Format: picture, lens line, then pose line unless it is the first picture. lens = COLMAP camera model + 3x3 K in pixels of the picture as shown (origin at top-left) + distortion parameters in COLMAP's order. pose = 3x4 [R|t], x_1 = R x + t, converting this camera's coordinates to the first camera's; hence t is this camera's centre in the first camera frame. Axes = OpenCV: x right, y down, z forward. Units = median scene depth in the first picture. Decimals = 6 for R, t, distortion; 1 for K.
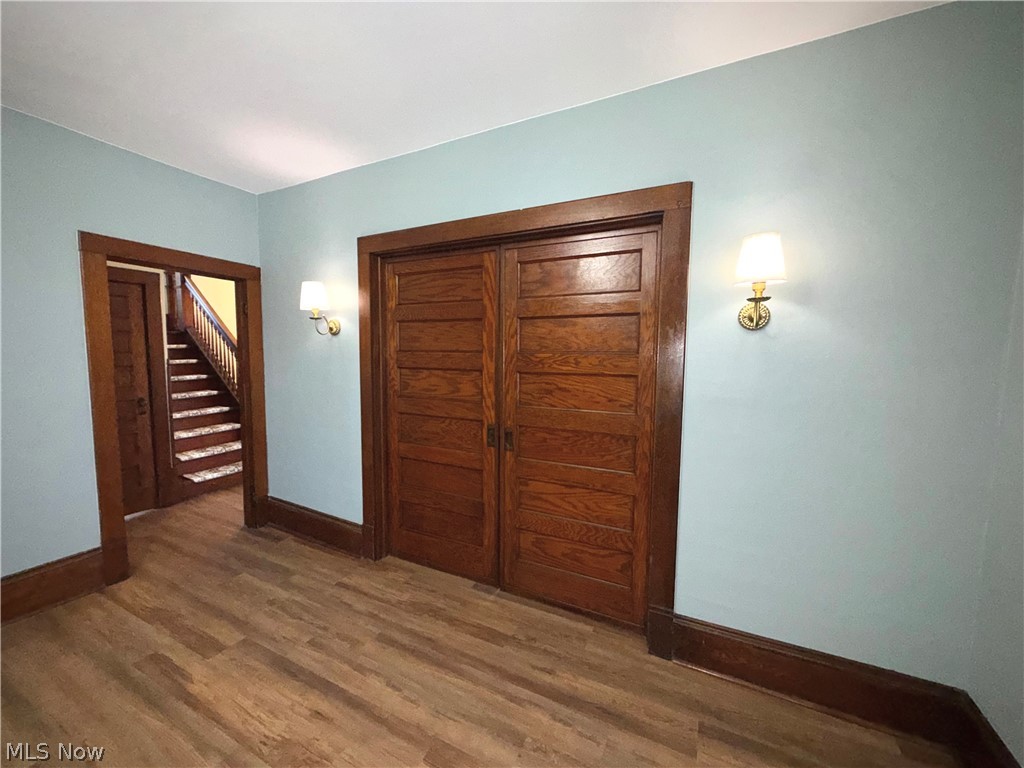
lens RADIAL K [[409.1, 0, 506.1], [0, 409.1, 380.1], [0, 0, 1]] dist [0.001529, 0.000314]
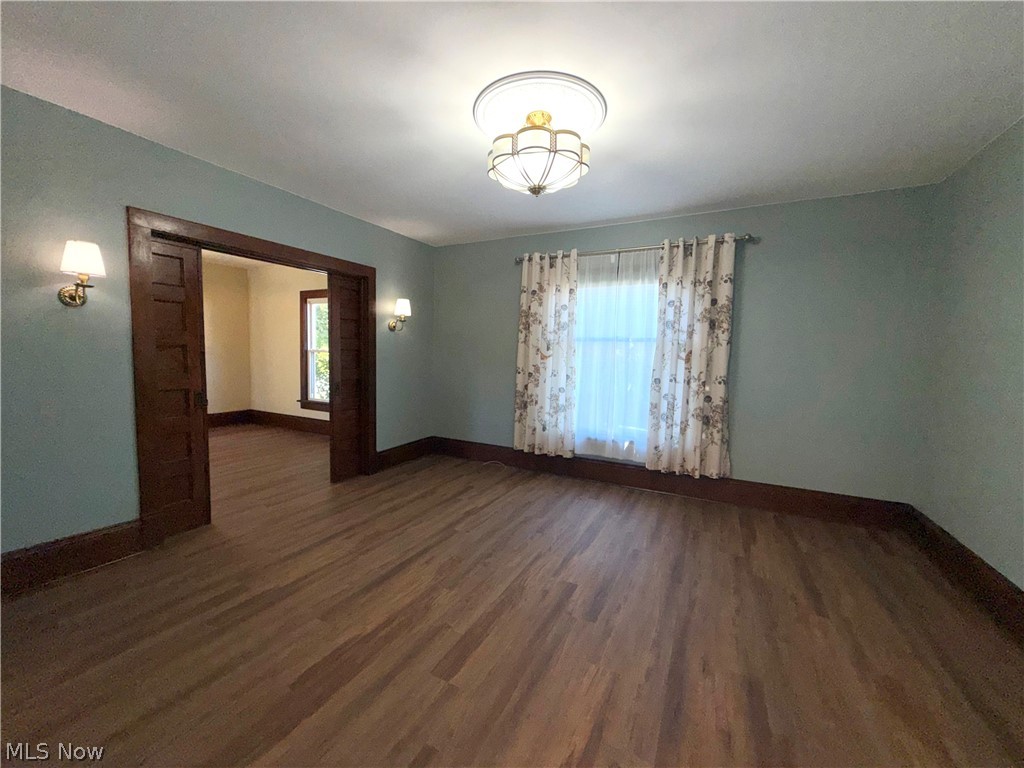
lens RADIAL K [[409.1, 0, 503.3], [0, 409.1, 381.6], [0, 0, 1]] dist [0.001529, 0.000314]
pose [[0.016620, -0.073241, 0.997176, -1.793933], [0.075438, 0.994563, 0.071791, 0.065549], [-0.997012, 0.074032, 0.022055, 0.209259]]
